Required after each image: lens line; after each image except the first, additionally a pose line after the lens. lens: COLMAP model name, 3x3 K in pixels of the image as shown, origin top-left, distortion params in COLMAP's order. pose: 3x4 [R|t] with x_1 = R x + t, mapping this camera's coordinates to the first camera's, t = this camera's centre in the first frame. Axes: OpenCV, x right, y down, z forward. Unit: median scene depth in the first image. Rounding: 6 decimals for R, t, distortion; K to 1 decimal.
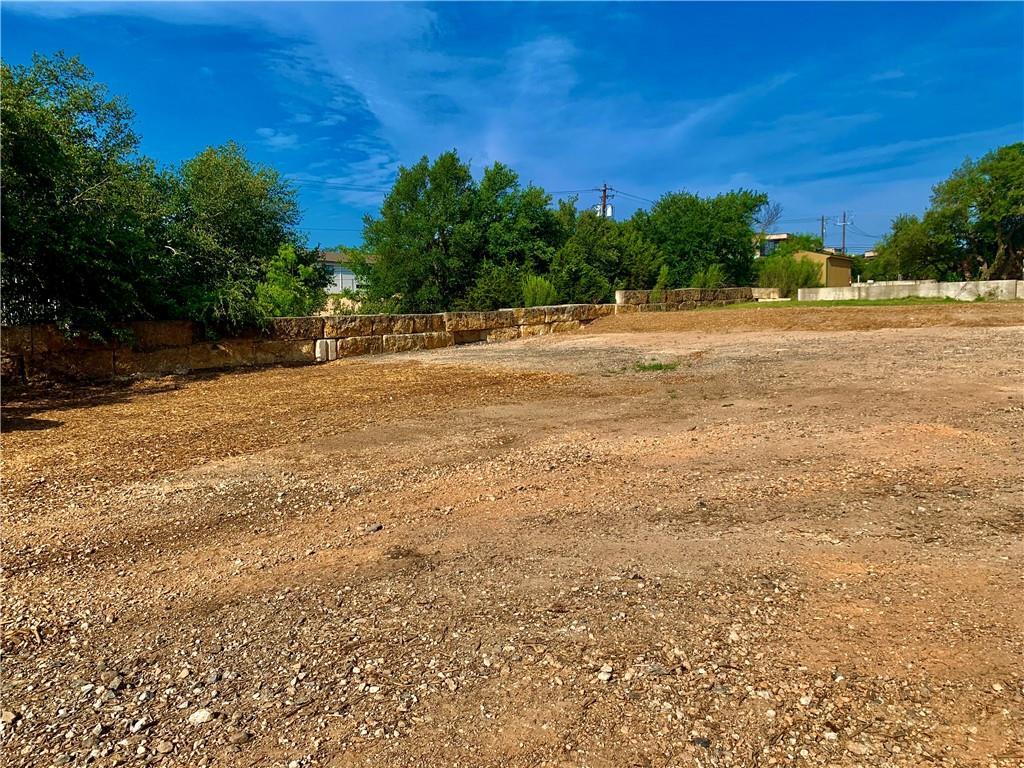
lens RADIAL K [[781.0, 0, 506.7], [0, 781.0, 405.9], [0, 0, 1]] dist [-0.028848, 0.004853]
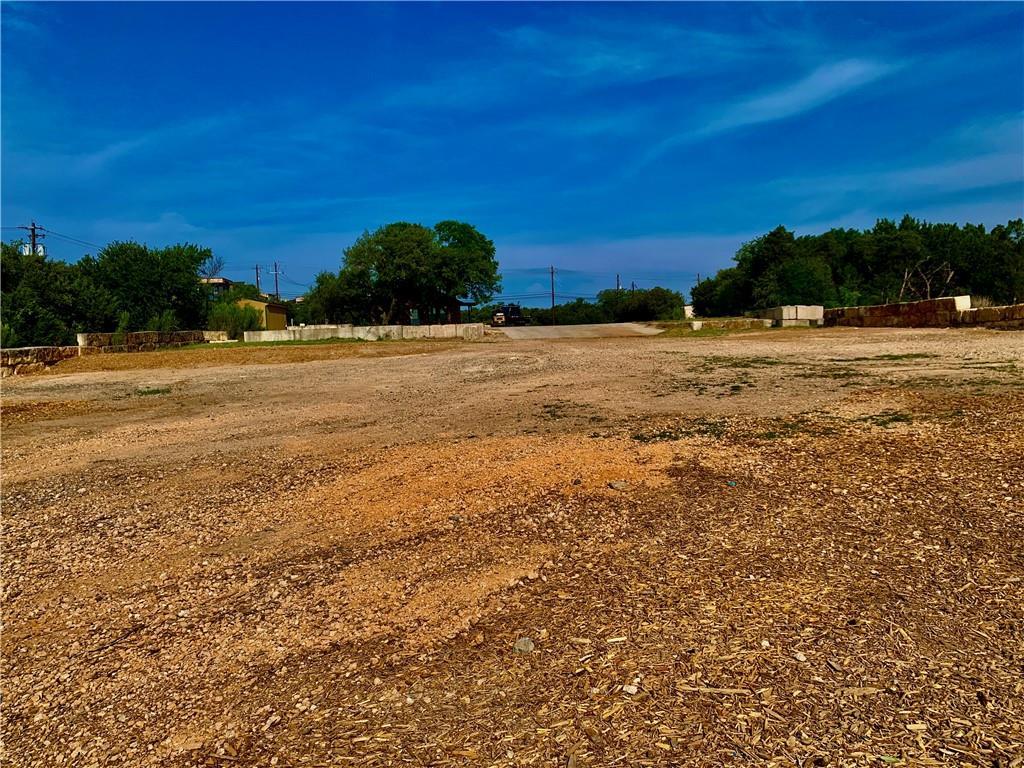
lens RADIAL K [[781.0, 0, 506.7], [0, 781.0, 405.9], [0, 0, 1]] dist [-0.028848, 0.004853]
pose [[0.772246, -0.056887, 0.632771, -0.069036], [0.090790, 0.995642, -0.021292, 0.021736], [-0.628803, 0.073892, 0.774046, -0.149625]]
